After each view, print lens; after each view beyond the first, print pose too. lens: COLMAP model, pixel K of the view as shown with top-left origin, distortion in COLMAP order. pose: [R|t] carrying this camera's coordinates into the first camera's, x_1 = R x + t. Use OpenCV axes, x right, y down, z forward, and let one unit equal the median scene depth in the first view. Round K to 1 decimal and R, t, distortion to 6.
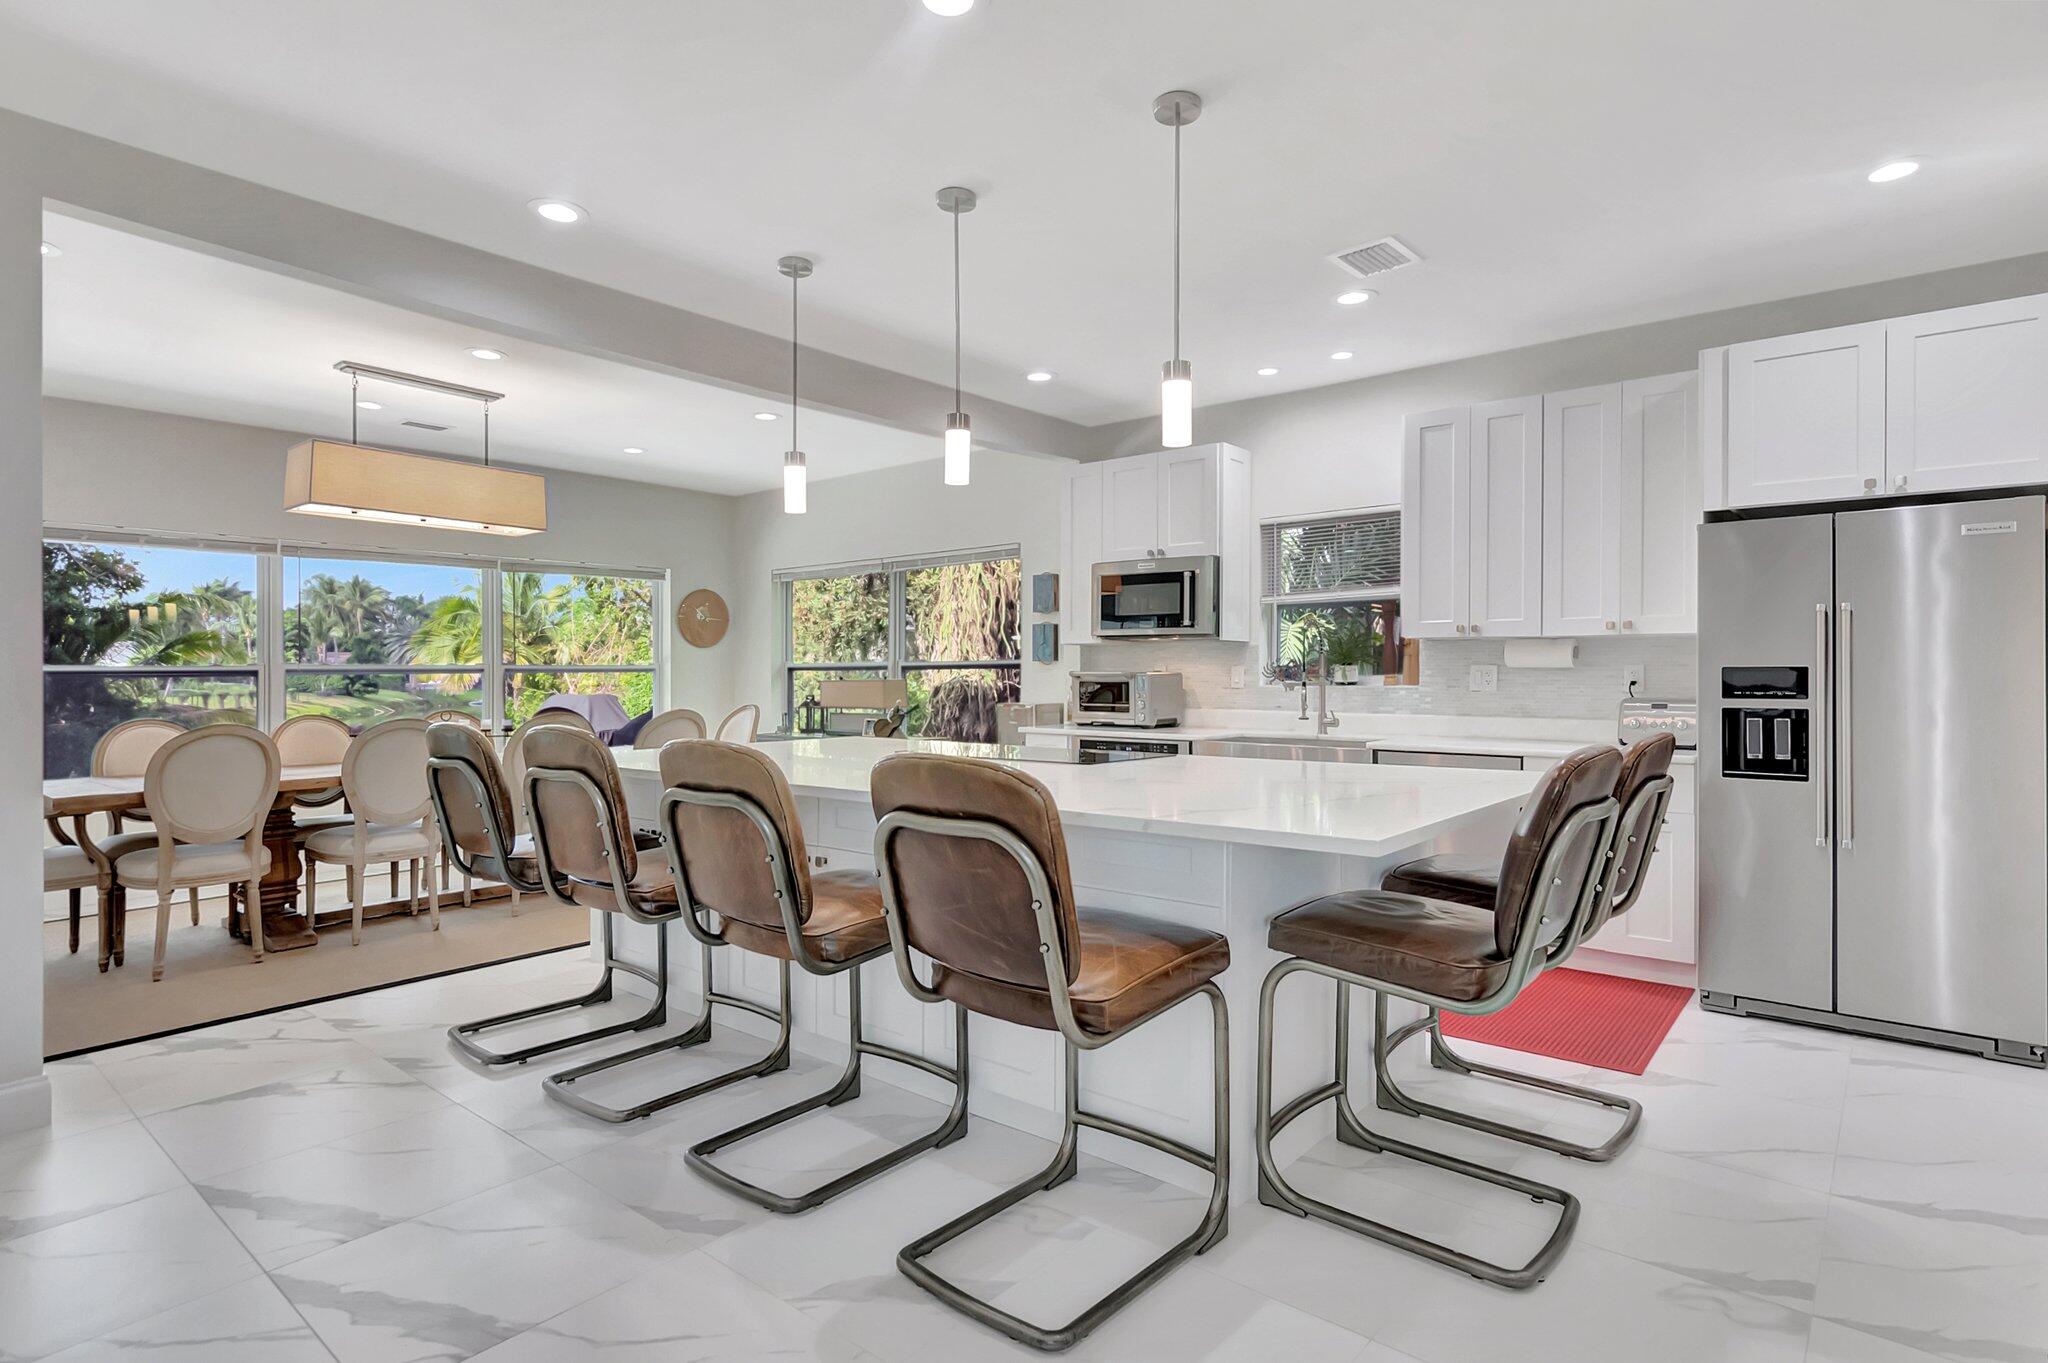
lens RADIAL K [[1052.5, 0, 1021.8], [0, 1052.5, 653.1], [0, 0, 1]] dist [-0.001719, -0.000226]
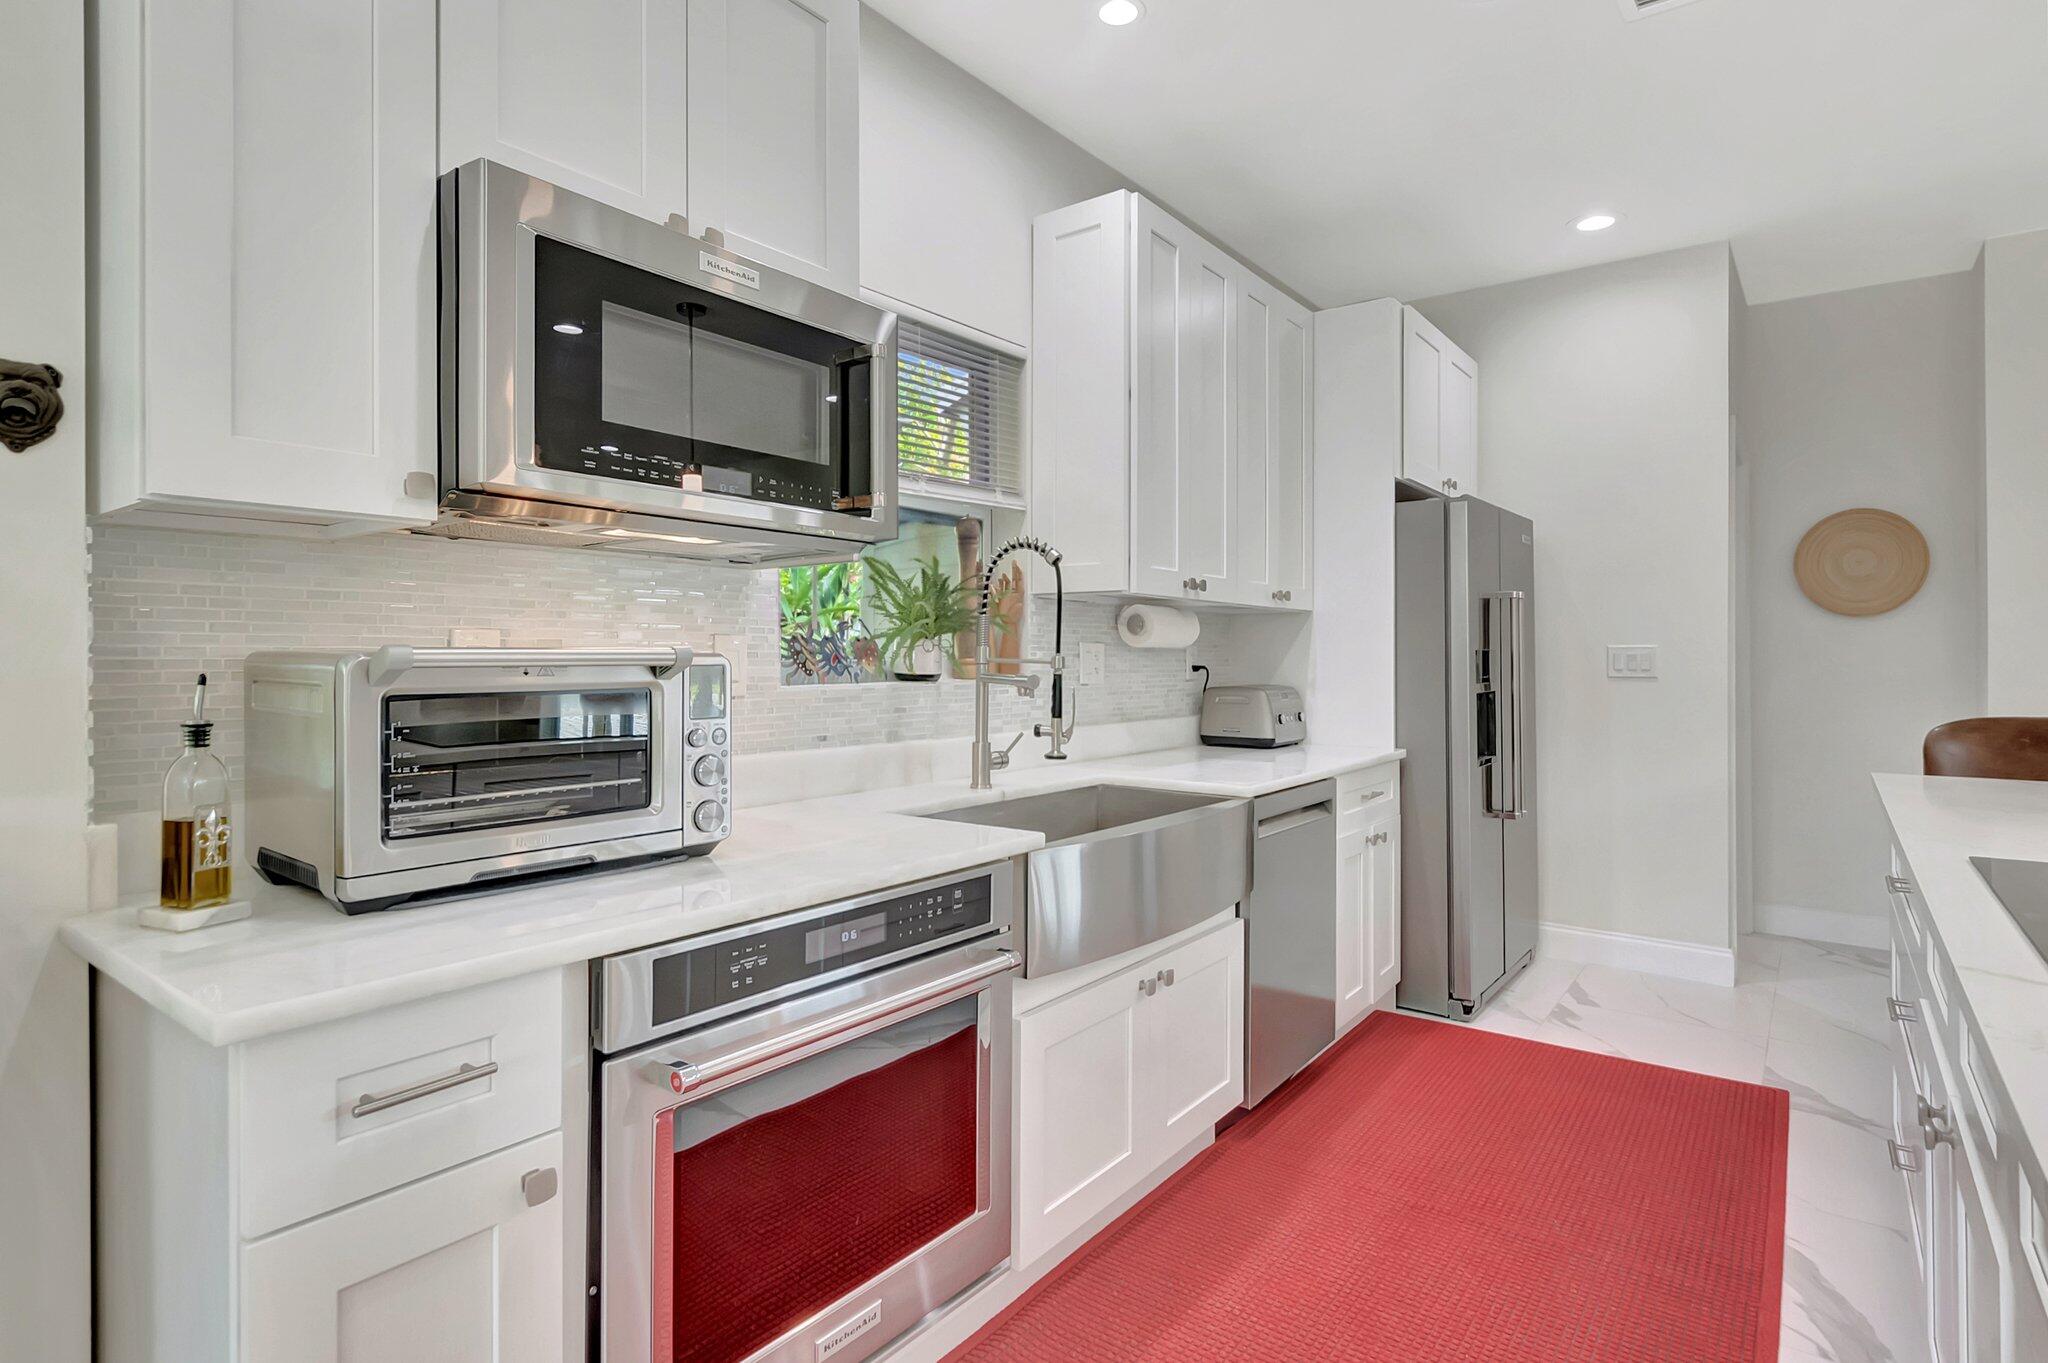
lens RADIAL K [[1052.5, 0, 1021.8], [0, 1052.5, 653.1], [0, 0, 1]] dist [-0.001719, -0.000226]
pose [[-0.050525, 0.002557, 0.998720, -0.181499], [-0.023088, 0.999726, -0.003727, 0.019865], [-0.998456, -0.023247, -0.050452, 1.022357]]
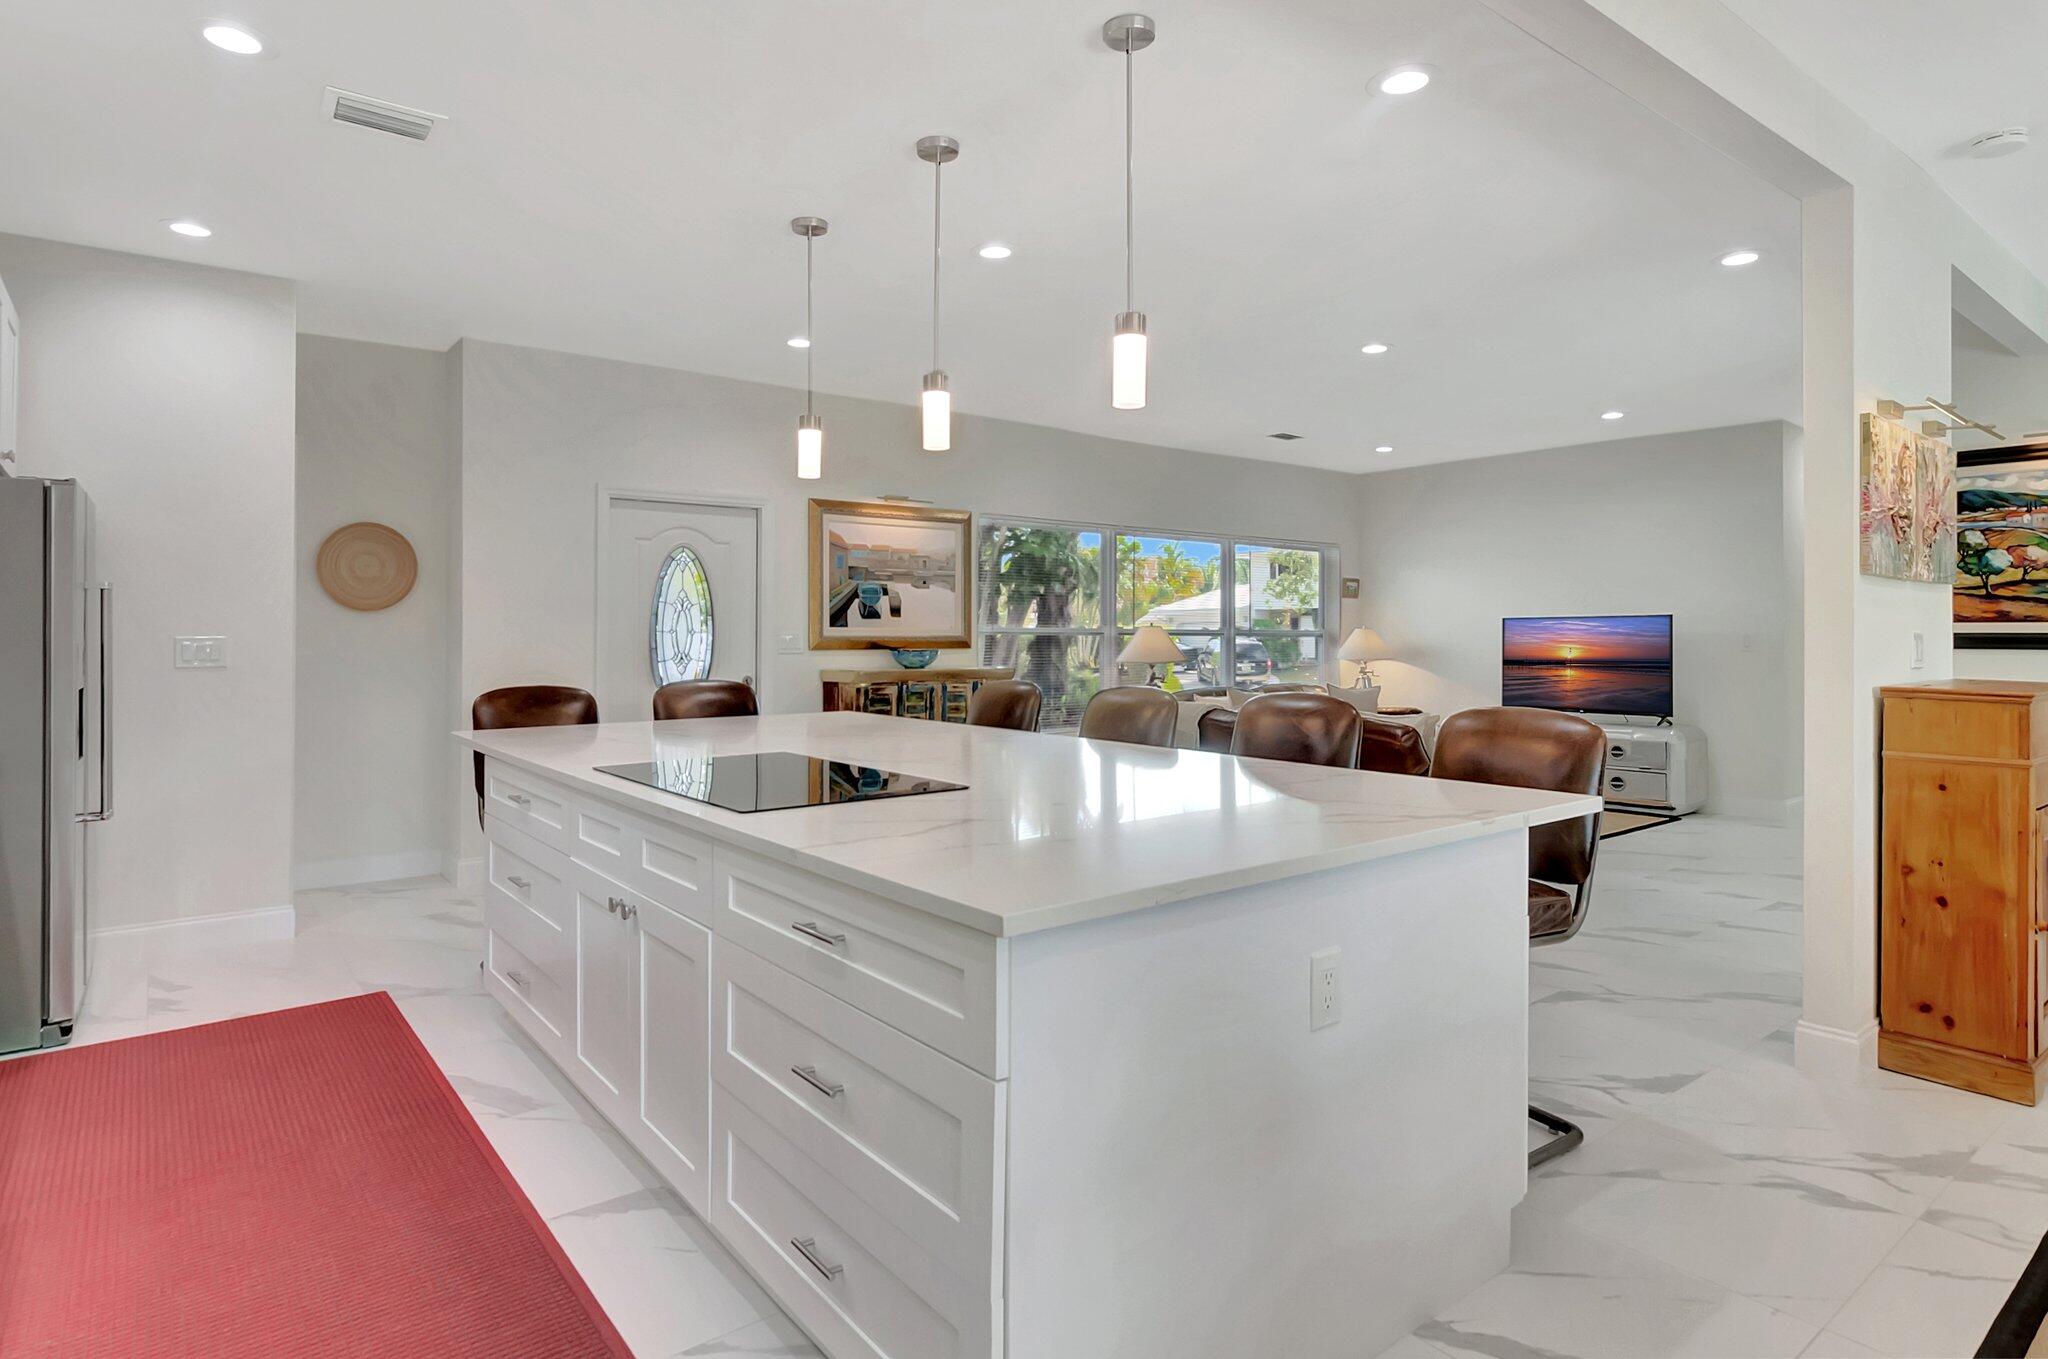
lens RADIAL K [[1108.5, 0, 1006.0], [0, 1108.5, 648.4], [0, 0, 1]] dist [0.000656, 0.000777]
pose [[-0.977837, -0.001246, 0.209365, -0.208993], [-0.002327, 0.999985, -0.004917, 0.012886], [-0.209356, -0.005295, -0.977825, 1.225777]]
